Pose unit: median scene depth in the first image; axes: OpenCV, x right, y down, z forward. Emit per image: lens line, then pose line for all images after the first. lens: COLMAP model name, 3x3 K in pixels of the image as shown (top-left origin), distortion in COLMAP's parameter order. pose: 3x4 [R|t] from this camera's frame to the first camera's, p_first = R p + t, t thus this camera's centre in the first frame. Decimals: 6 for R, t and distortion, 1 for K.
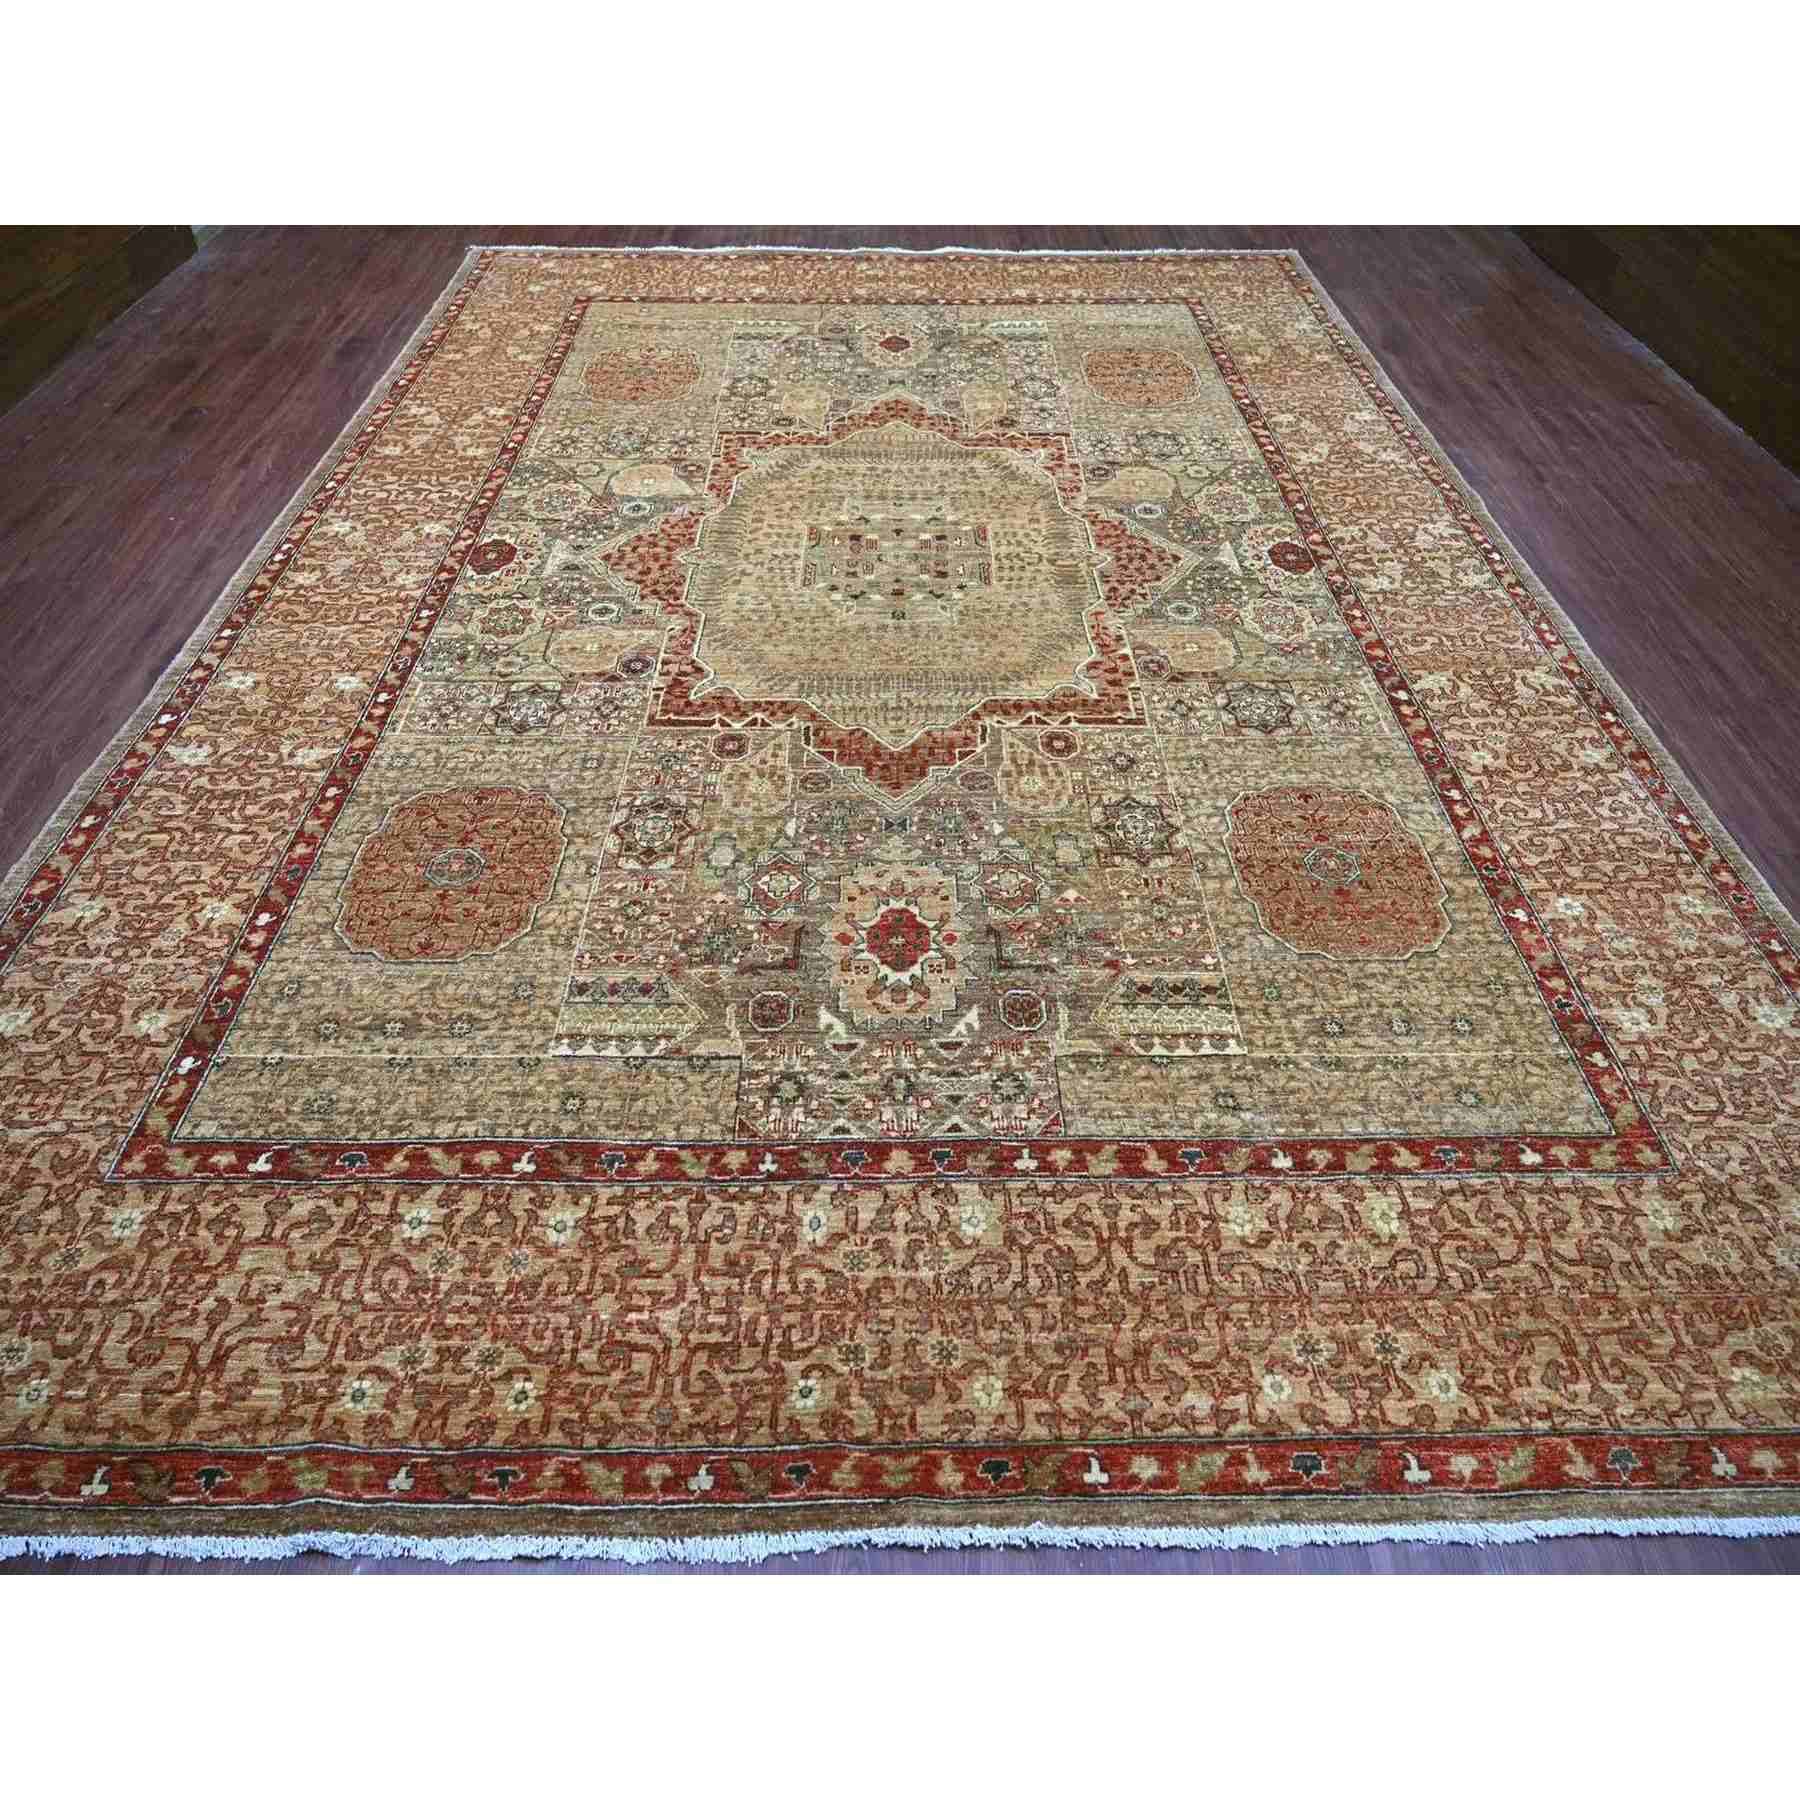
lens RADIAL K [[1067.5, 0, 900.0], [0, 1067.5, 900.0], [0, 0, 1]] dist [-0.007324, 0.000458]
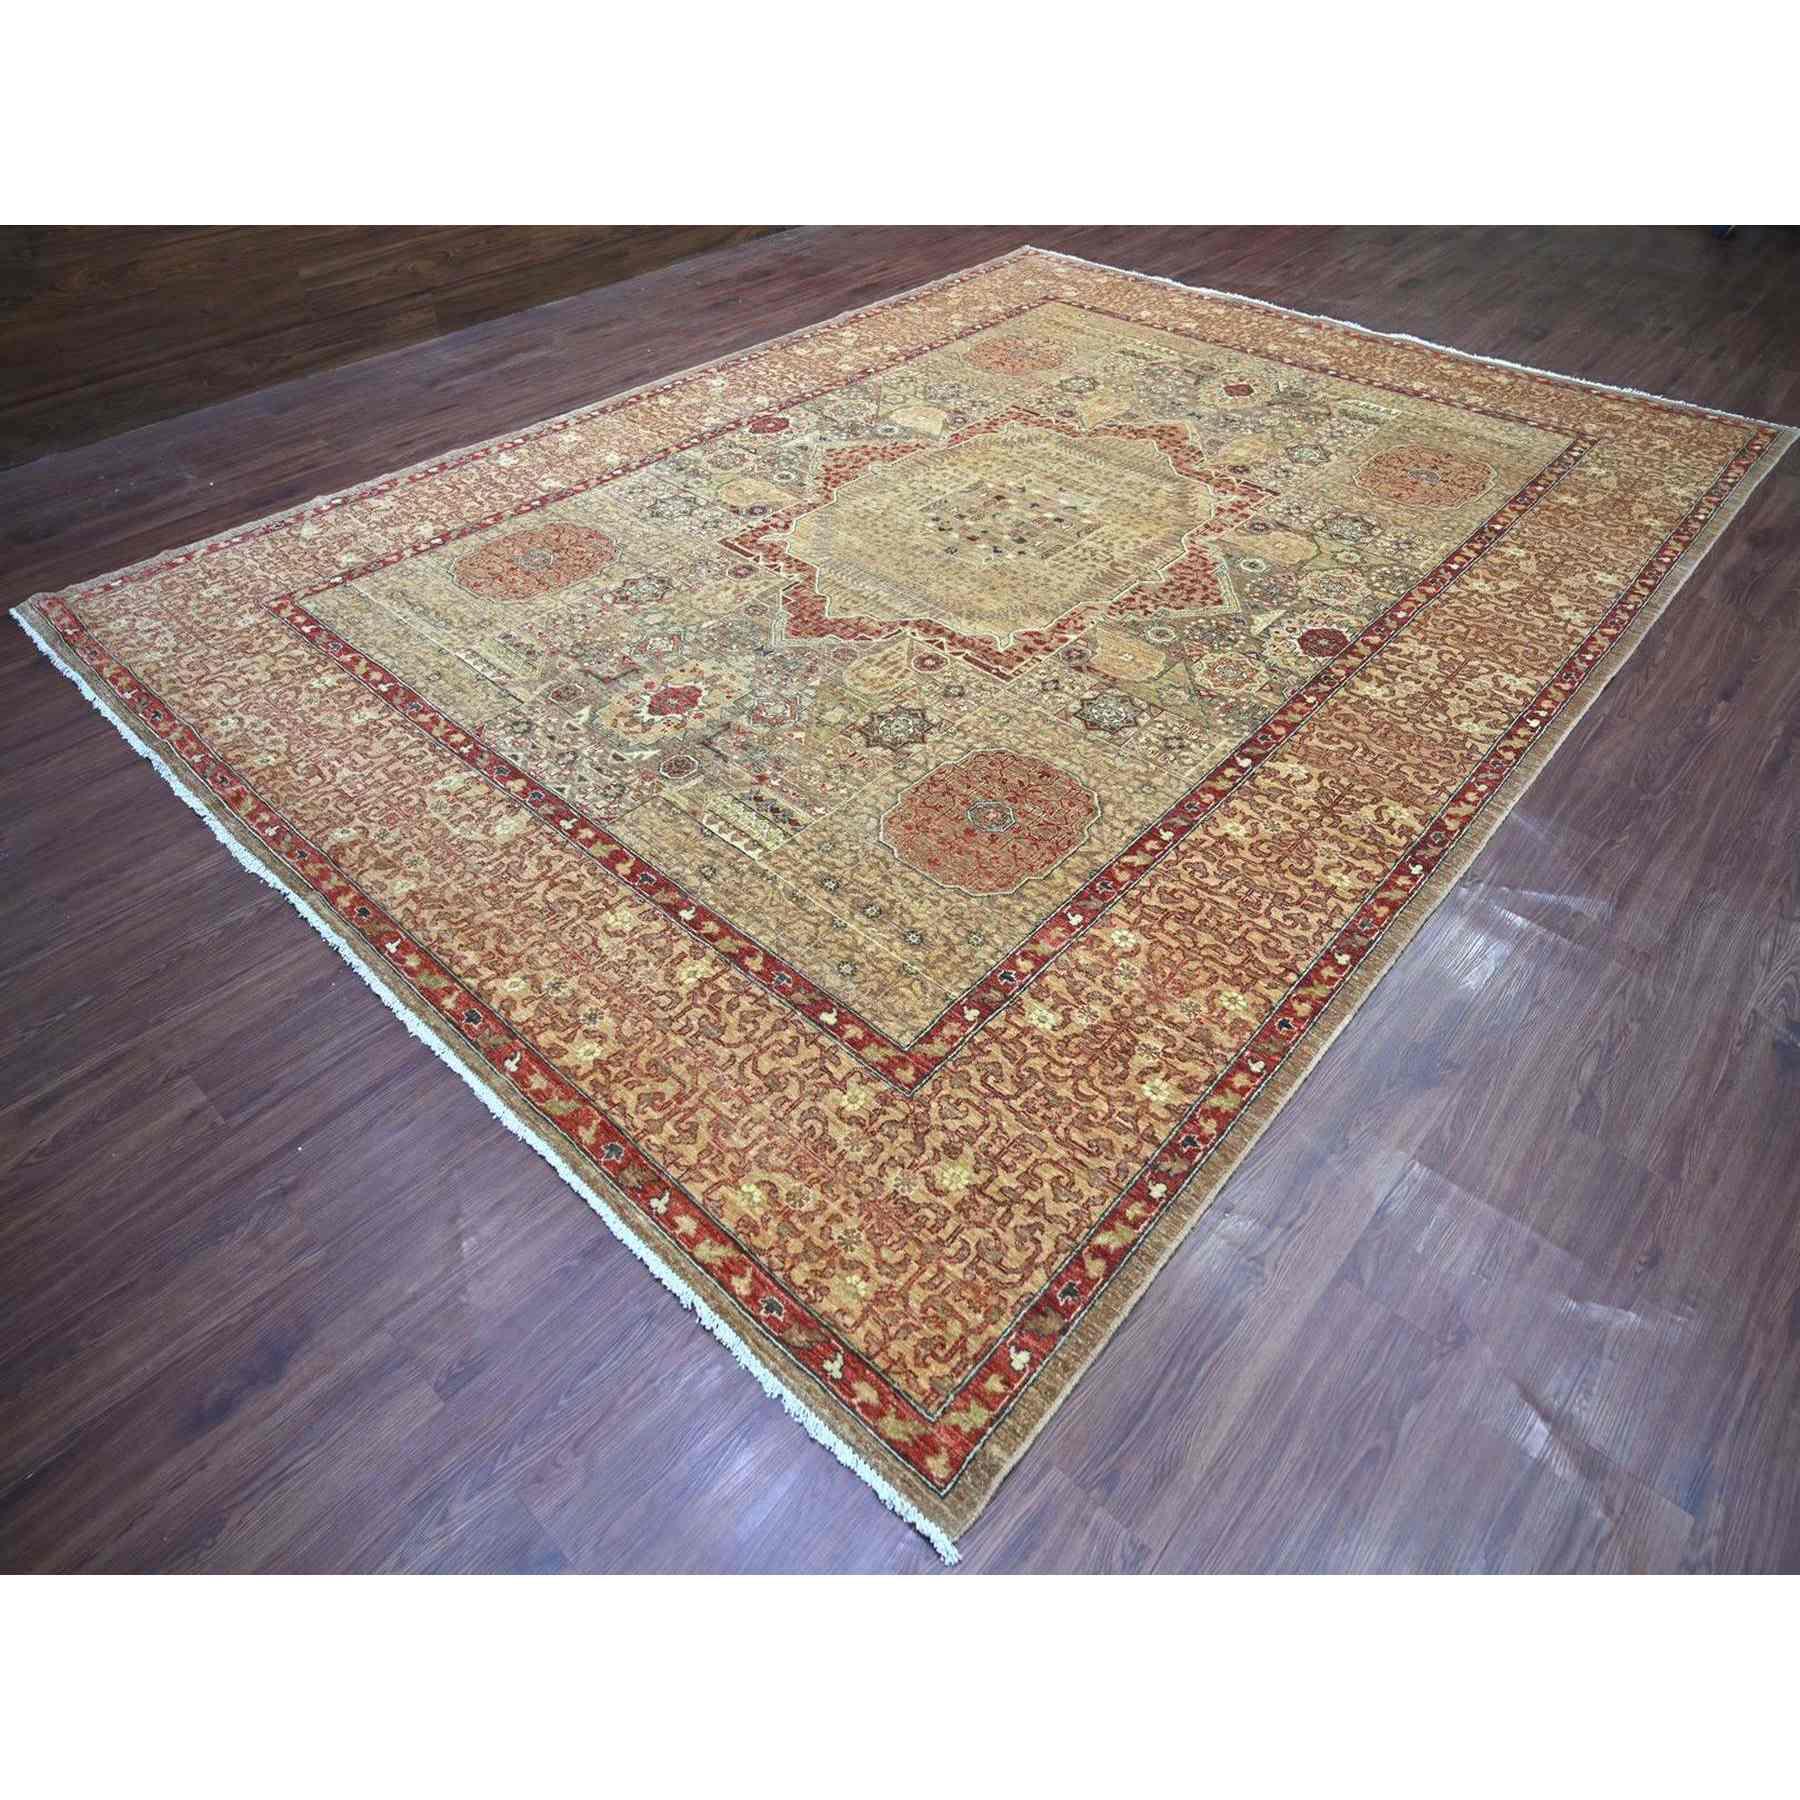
lens RADIAL K [[1067.5, 0, 900.0], [0, 1067.5, 900.0], [0, 0, 1]] dist [-0.007324, 0.000458]
pose [[0.734492, 0.477594, -0.482105, 0.890523], [-0.500800, 0.860886, 0.089858, -0.009622], [0.457953, 0.175439, 0.871493, -0.001360]]
